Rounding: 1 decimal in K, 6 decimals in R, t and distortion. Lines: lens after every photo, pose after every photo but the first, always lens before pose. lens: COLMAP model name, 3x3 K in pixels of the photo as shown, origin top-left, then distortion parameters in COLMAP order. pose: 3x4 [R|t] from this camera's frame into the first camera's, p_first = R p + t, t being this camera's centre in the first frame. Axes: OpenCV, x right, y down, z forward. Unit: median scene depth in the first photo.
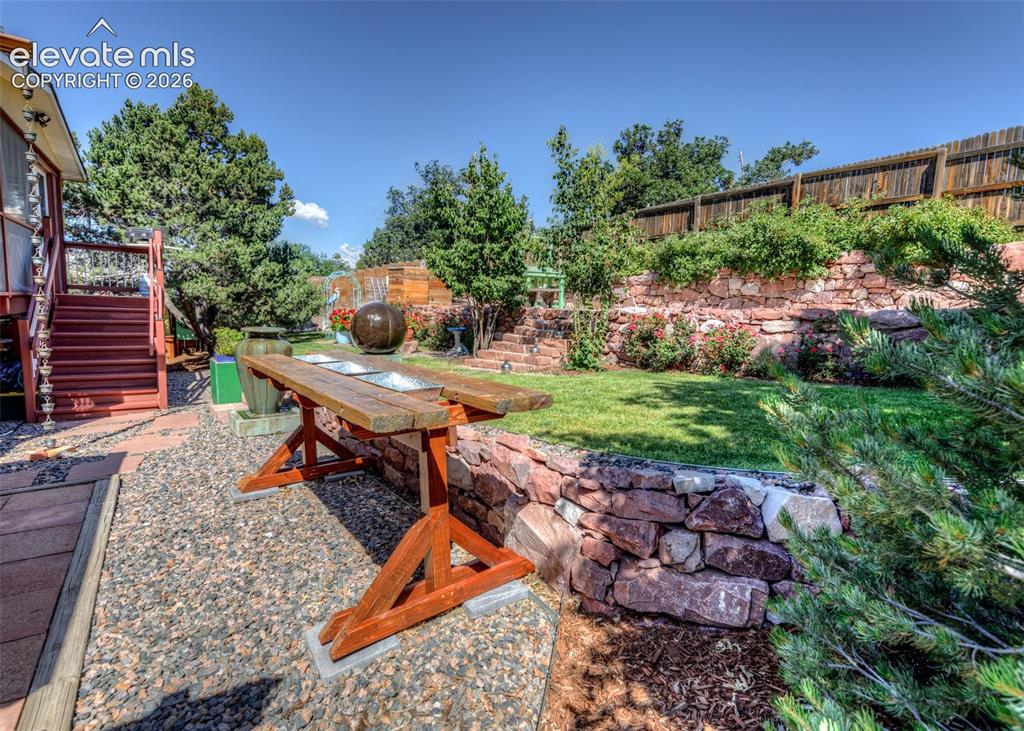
lens RADIAL K [[508.7, 0, 547.3], [0, 508.7, 364.0], [0, 0, 1]] dist [0.000283, -0.000261]
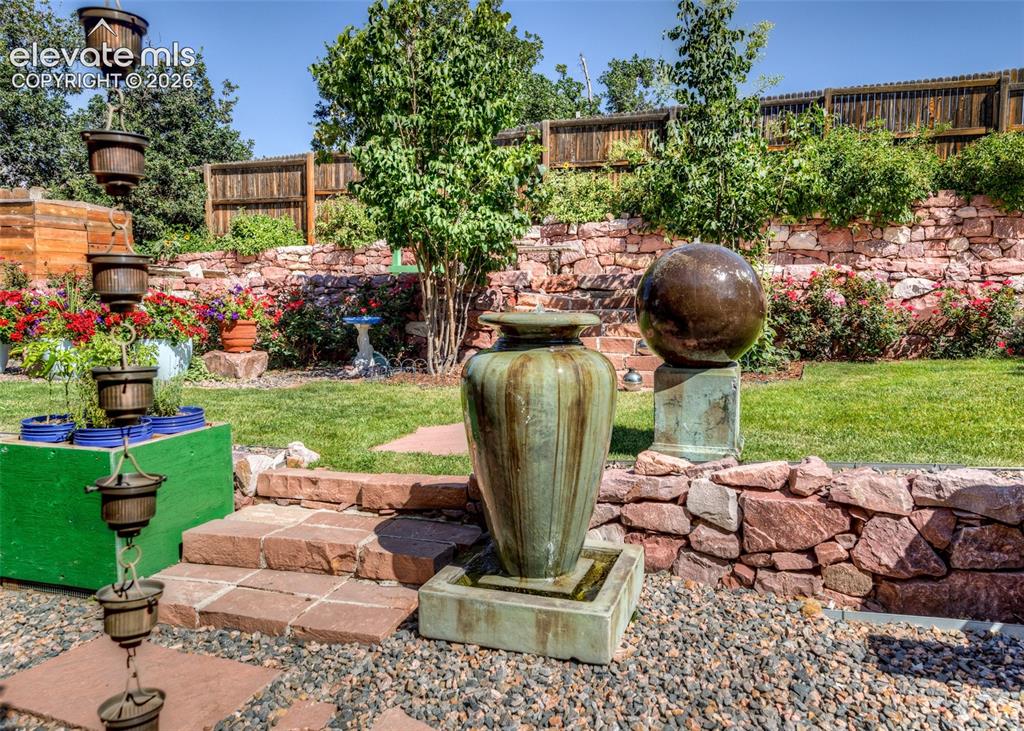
lens RADIAL K [[716.0, 0, 512.6], [0, 716.0, 365.3], [0, 0, 1]] dist [0.002748, 0.003001]
pose [[0.821154, -0.087988, 0.563883, -0.593037], [0.089421, 0.995676, 0.025147, -0.037337], [-0.563657, 0.029773, 0.825472, 0.445510]]
